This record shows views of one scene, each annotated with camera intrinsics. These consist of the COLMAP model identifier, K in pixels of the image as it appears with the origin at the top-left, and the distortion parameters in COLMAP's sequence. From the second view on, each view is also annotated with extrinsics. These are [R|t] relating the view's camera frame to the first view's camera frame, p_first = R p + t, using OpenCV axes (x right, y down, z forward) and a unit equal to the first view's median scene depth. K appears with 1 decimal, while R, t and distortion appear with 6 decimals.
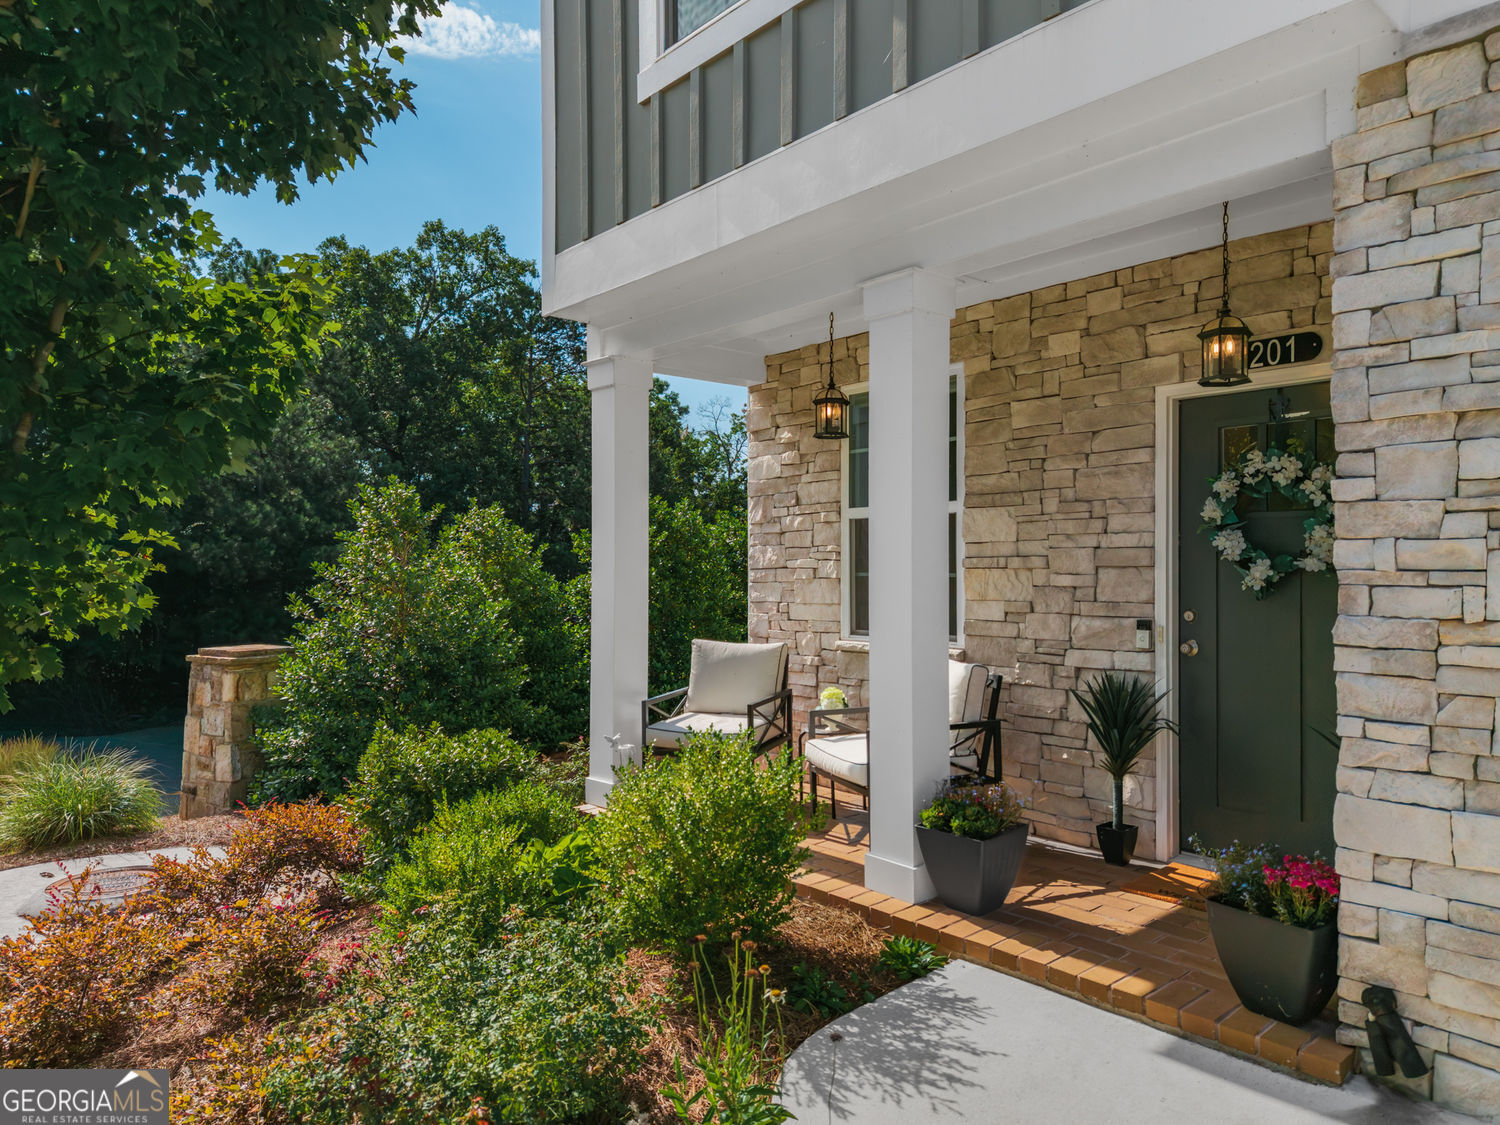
lens RADIAL K [[1005.1, 0, 750.0], [0, 1005.1, 562.5], [0, 0, 1]] dist [-0.001933, 0.002928]
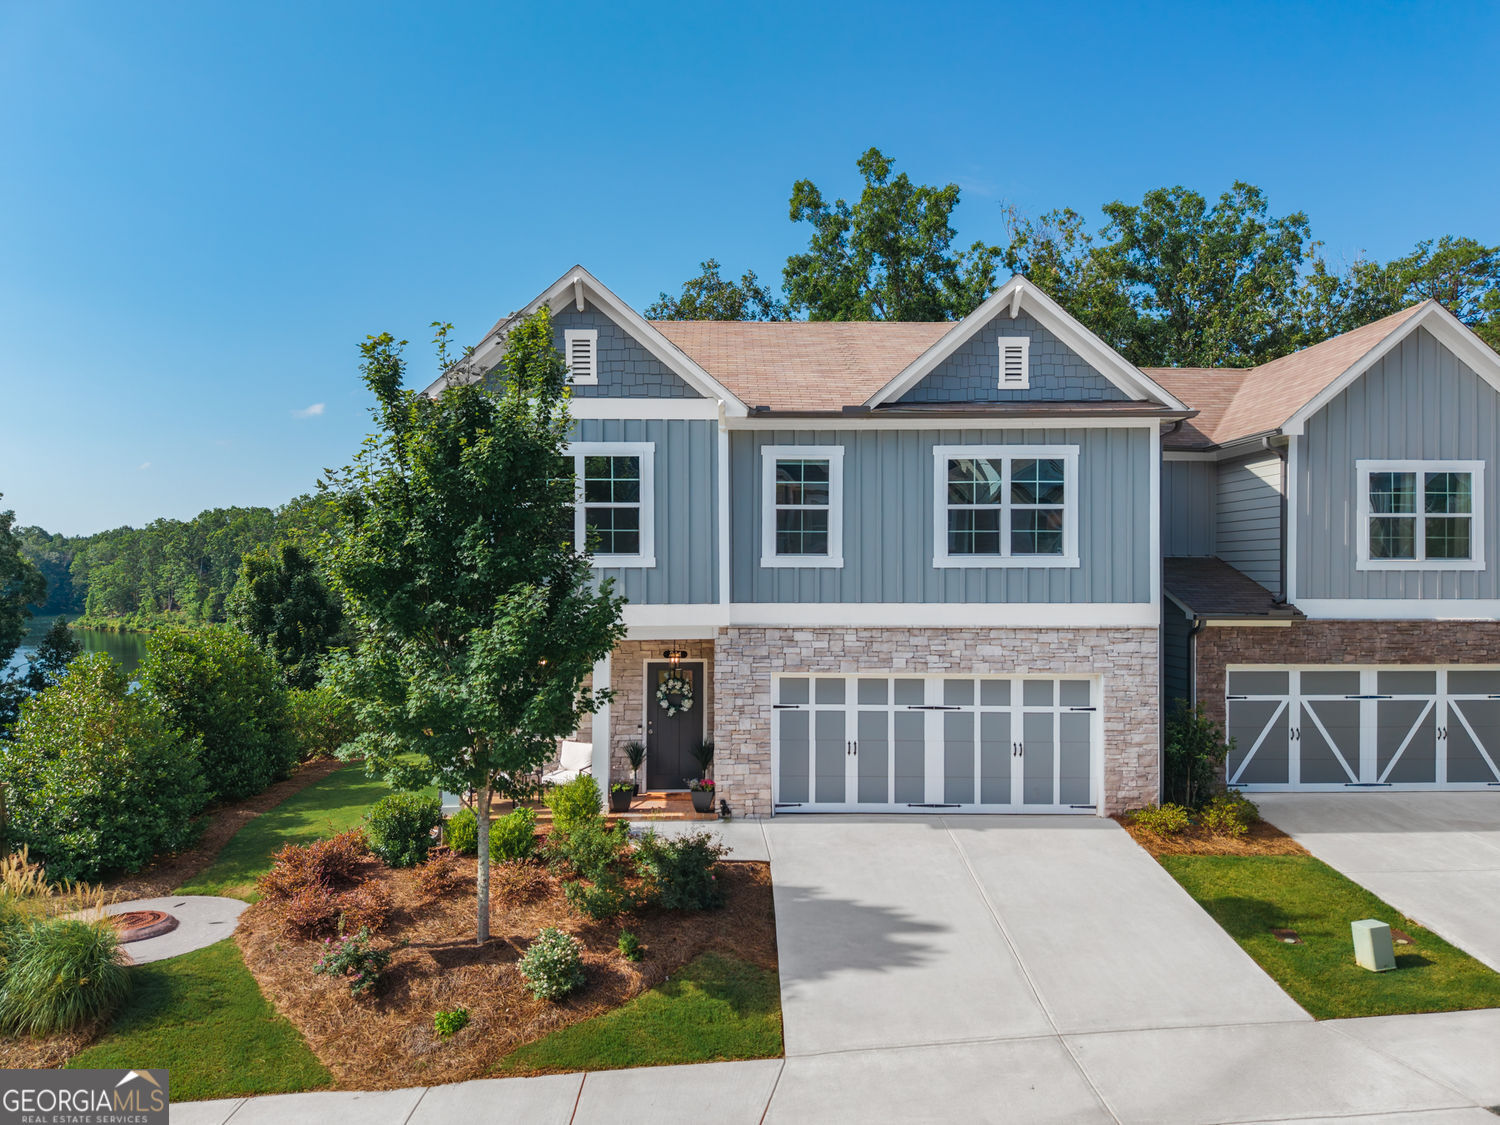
lens RADIAL K [[1005.1, 0, 750.0], [0, 1005.1, 562.5], [0, 0, 1]] dist [-0.001933, 0.002928]
pose [[0.641022, 0.004115, 0.767512, -2.190318], [0.000223, 0.999985, -0.005548, -0.523104], [-0.767523, 0.003727, 0.641011, -1.643352]]
